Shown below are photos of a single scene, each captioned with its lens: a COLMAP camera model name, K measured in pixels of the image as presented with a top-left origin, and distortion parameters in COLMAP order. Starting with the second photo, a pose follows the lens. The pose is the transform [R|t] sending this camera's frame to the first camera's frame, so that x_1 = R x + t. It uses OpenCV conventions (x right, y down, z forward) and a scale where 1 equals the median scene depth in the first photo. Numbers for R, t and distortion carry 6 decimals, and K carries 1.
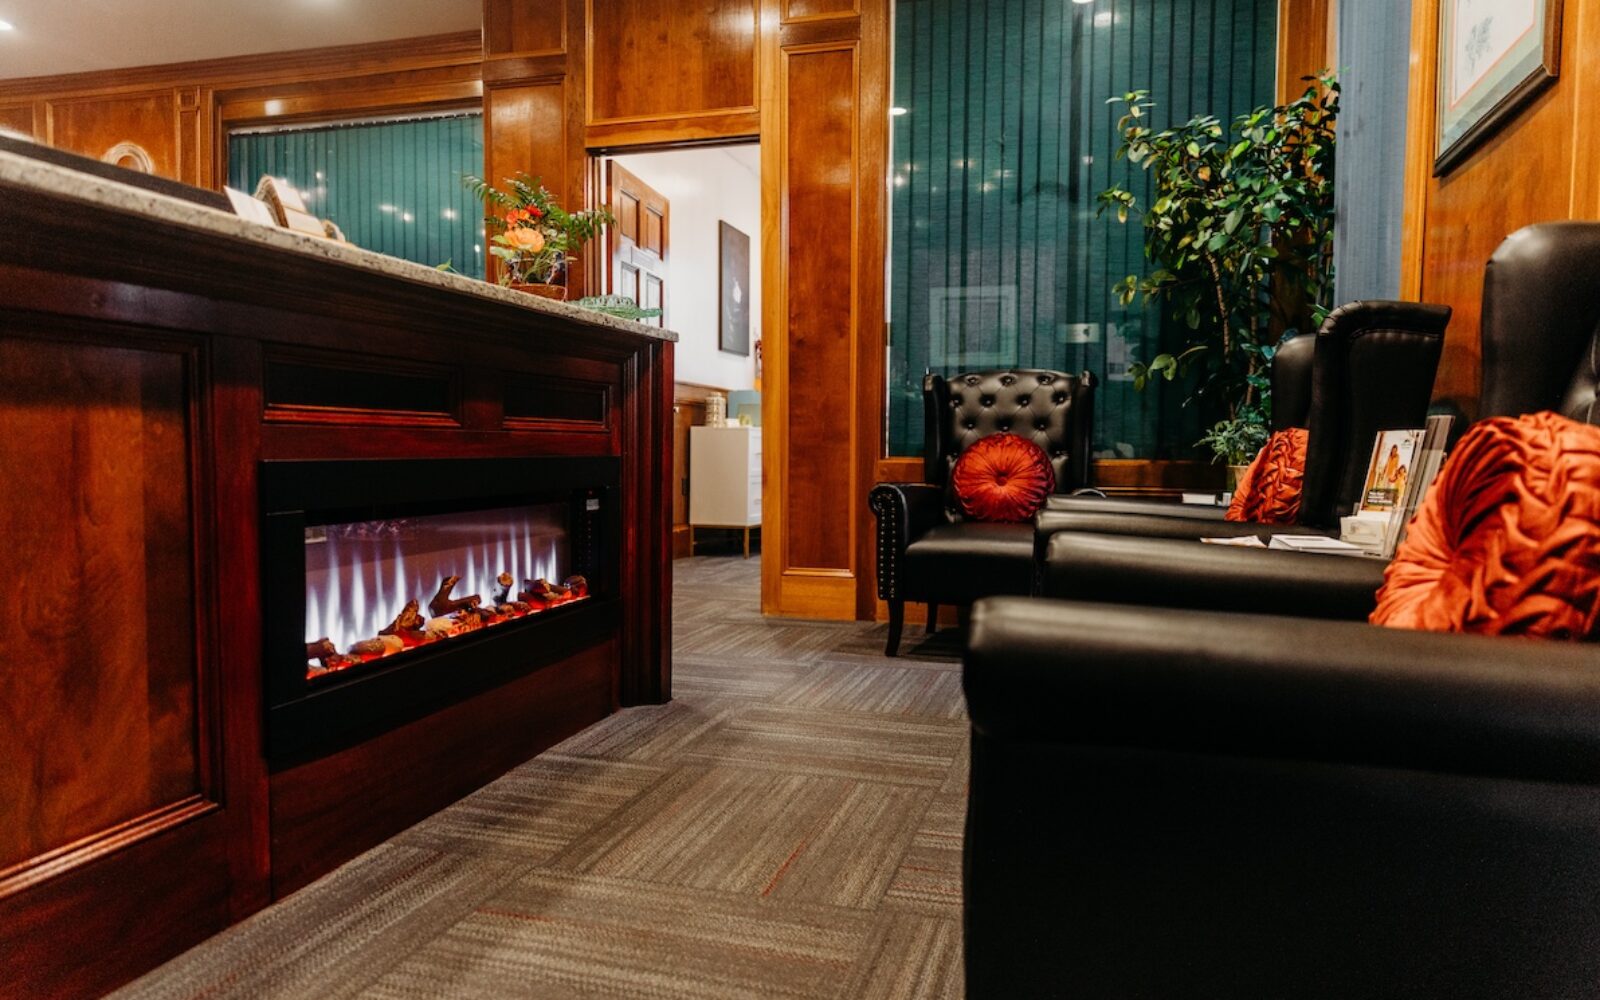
lens RADIAL K [[1117.7, 0, 802.6], [0, 1117.7, 502.4], [0, 0, 1]] dist [0.001006, -0.000116]
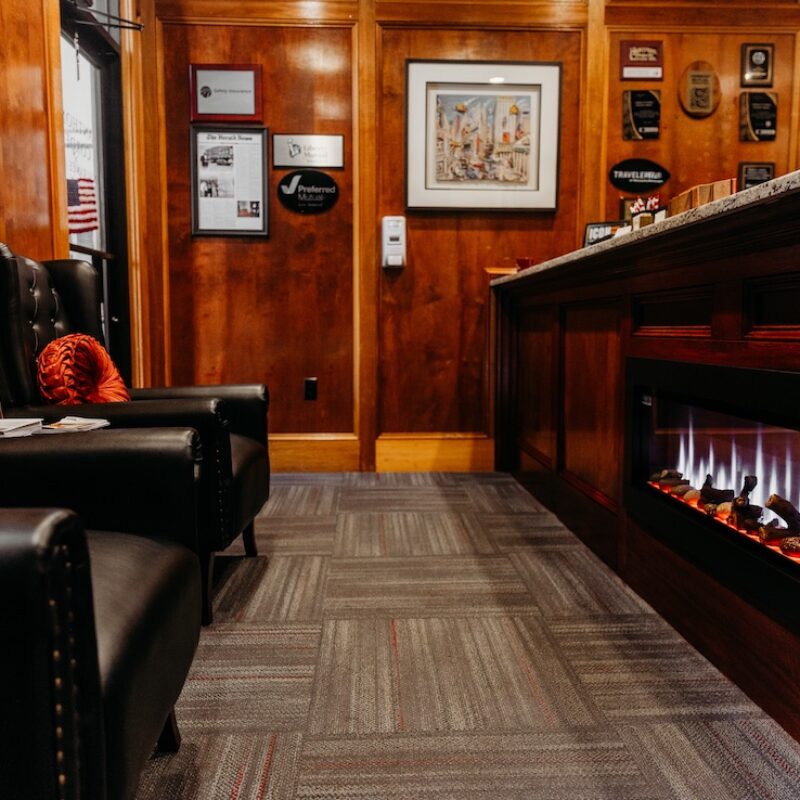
lens RADIAL K [[812.4, 0, 402.4], [0, 812.4, 399.7], [0, 0, 1]] dist [-0.004474, 0.000000]
pose [[-0.950351, 0.022591, -0.310358, 0.273537], [-0.020489, 0.990654, 0.134849, -0.116587], [0.310504, 0.134512, -0.941007, 1.797558]]
